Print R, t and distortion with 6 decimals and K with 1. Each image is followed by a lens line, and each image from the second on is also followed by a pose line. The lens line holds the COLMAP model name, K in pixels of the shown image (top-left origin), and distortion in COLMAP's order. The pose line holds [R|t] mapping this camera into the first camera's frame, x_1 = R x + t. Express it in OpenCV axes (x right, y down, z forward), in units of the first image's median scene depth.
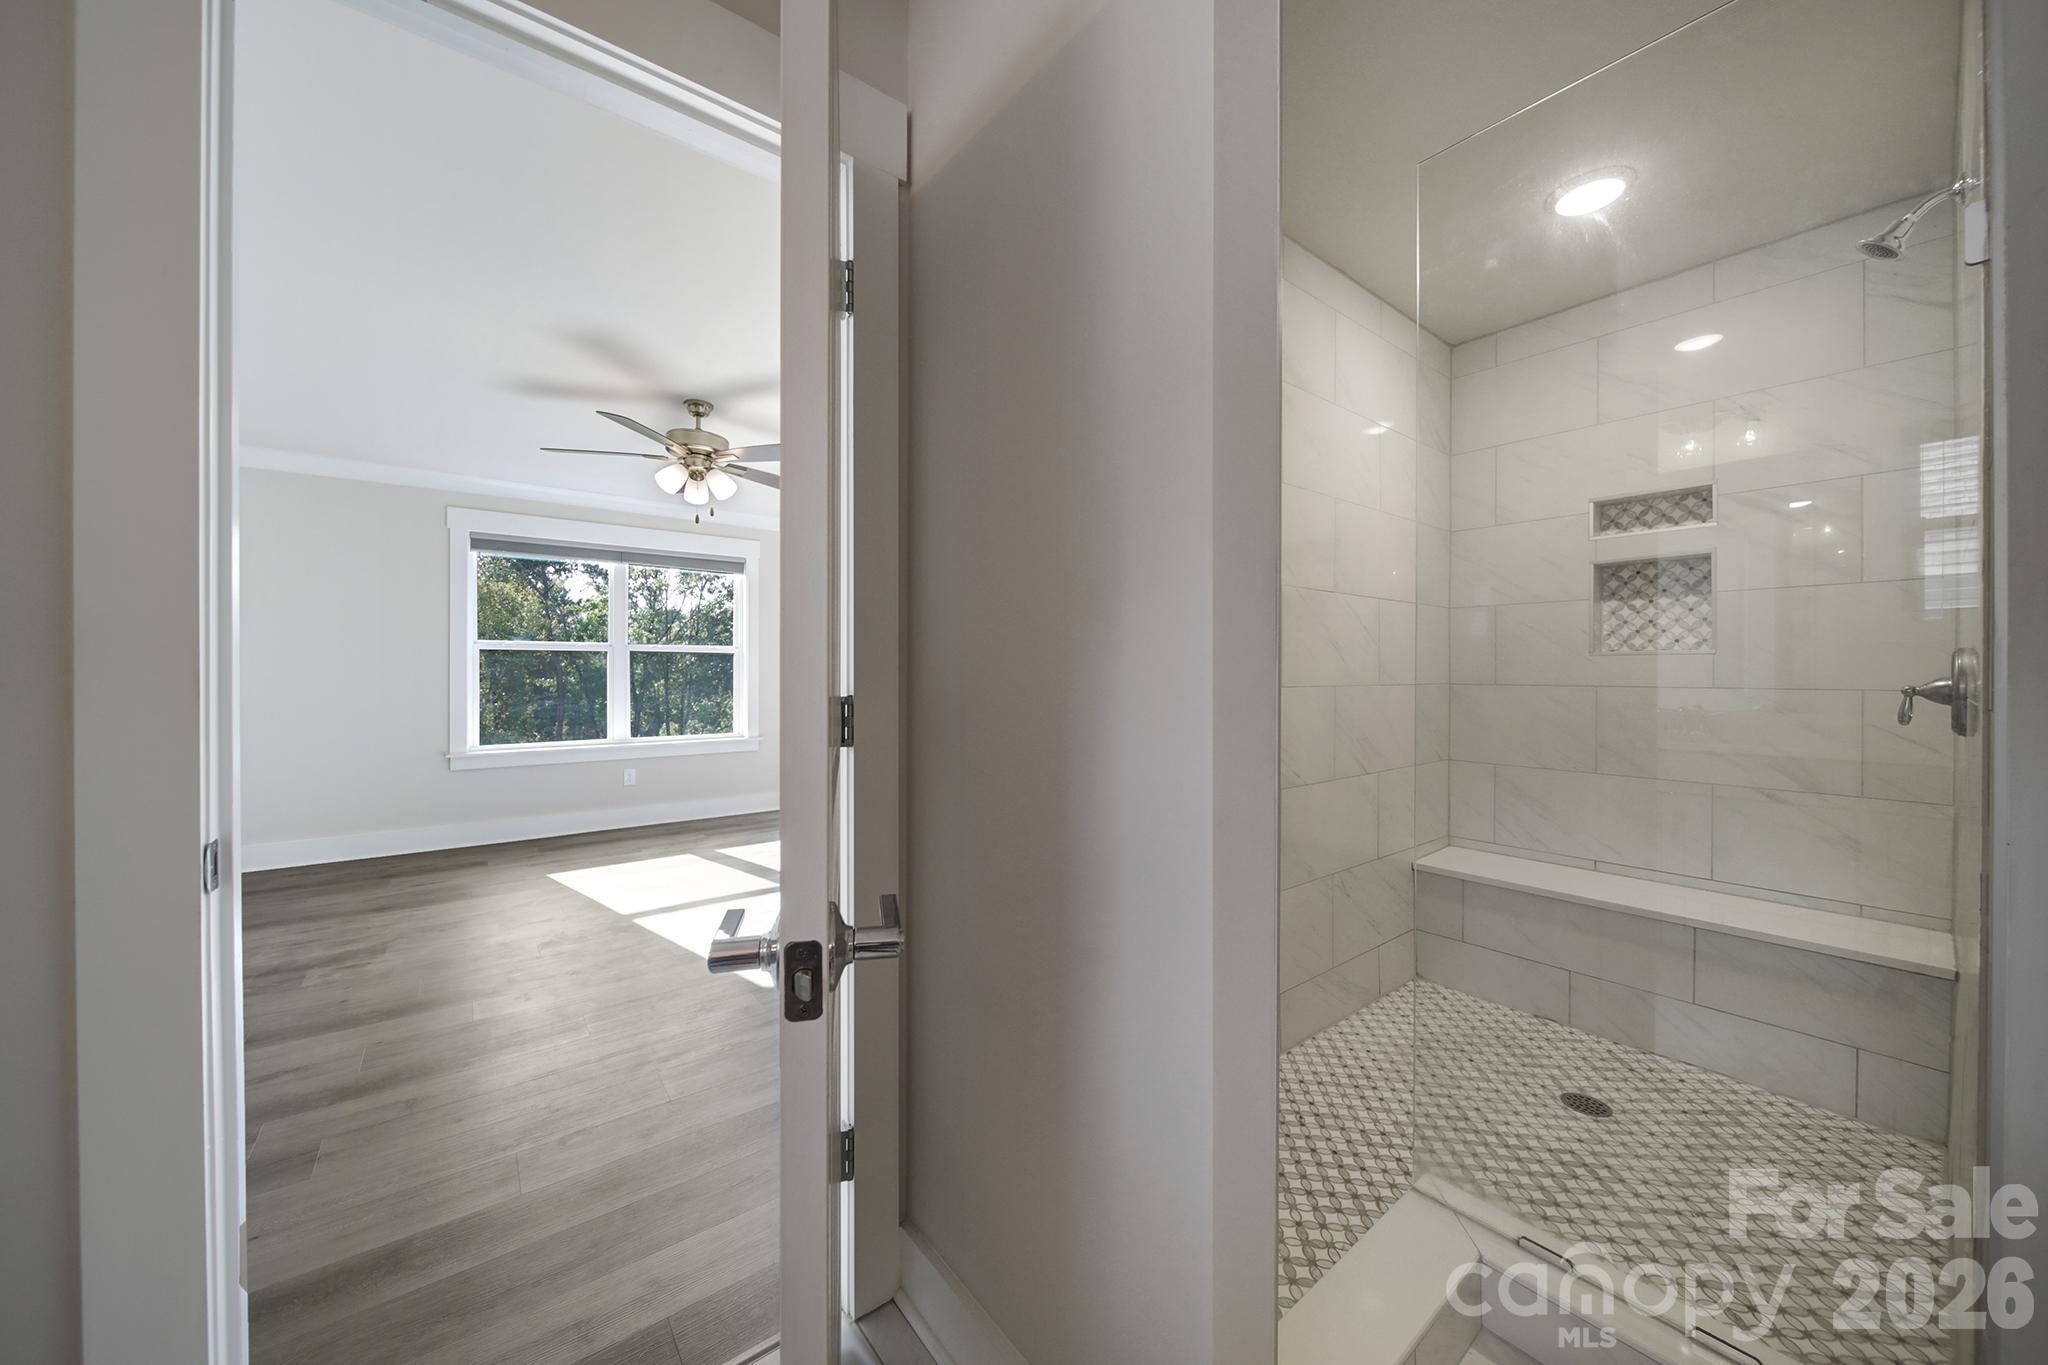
lens RADIAL K [[720.6, 0, 1011.6], [0, 720.6, 681.3], [0, 0, 1]] dist [0.005895, -0.000045]
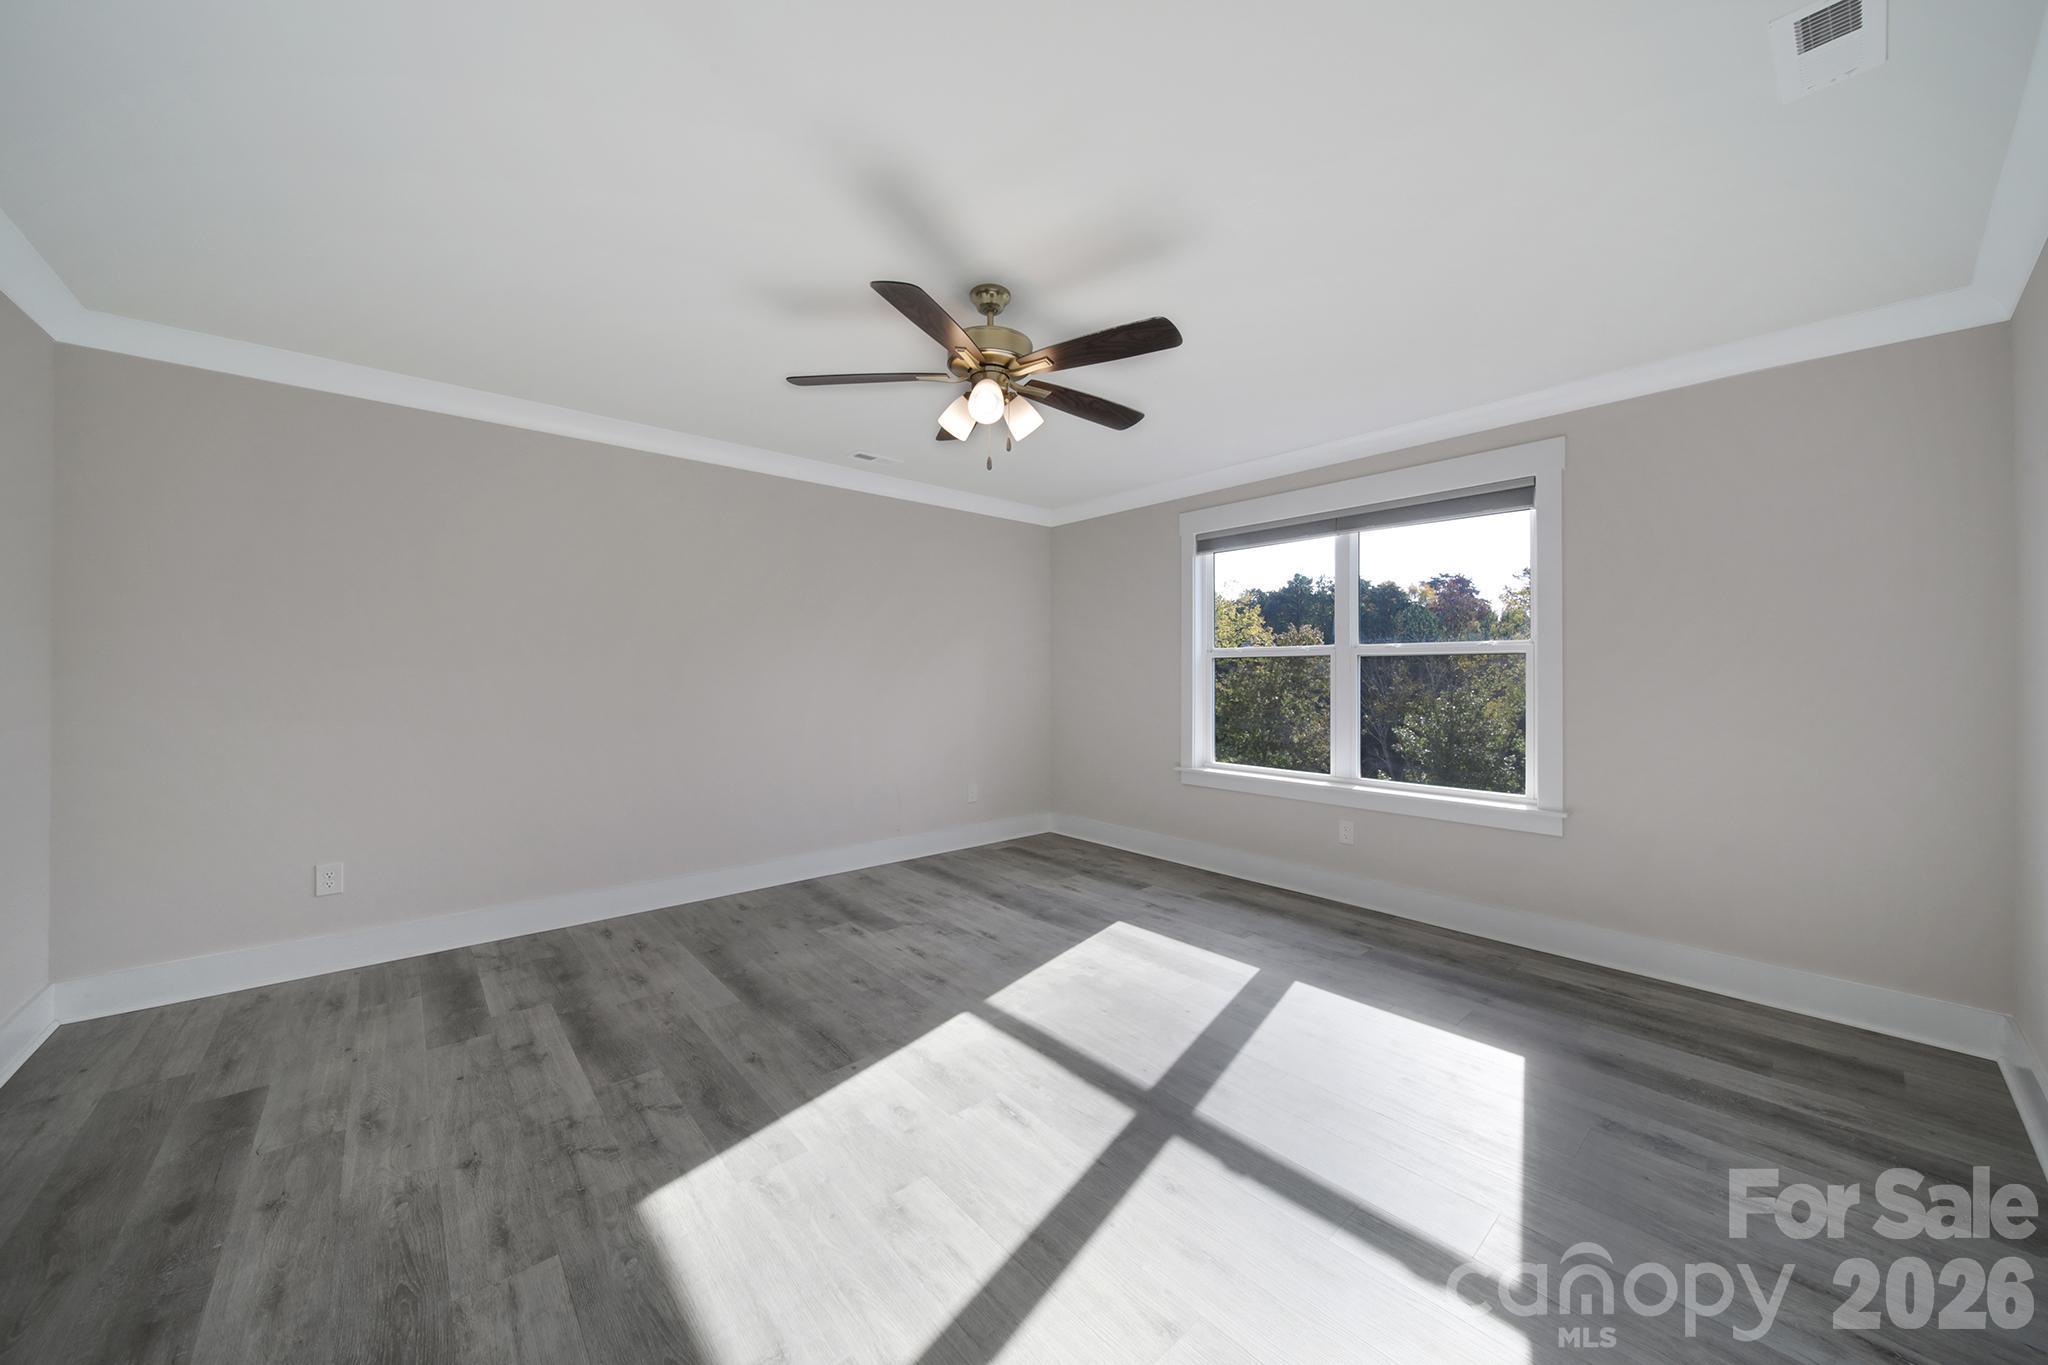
lens RADIAL K [[712.7, 0, 1024.0], [0, 712.7, 682.5], [0, 0, 1]] dist [-0.000464, 0.000021]
pose [[0.071106, 0.012540, -0.997390, 0.153255], [-0.011233, 0.999868, 0.011770, -0.020307], [0.997406, 0.010367, 0.071237, 0.628931]]
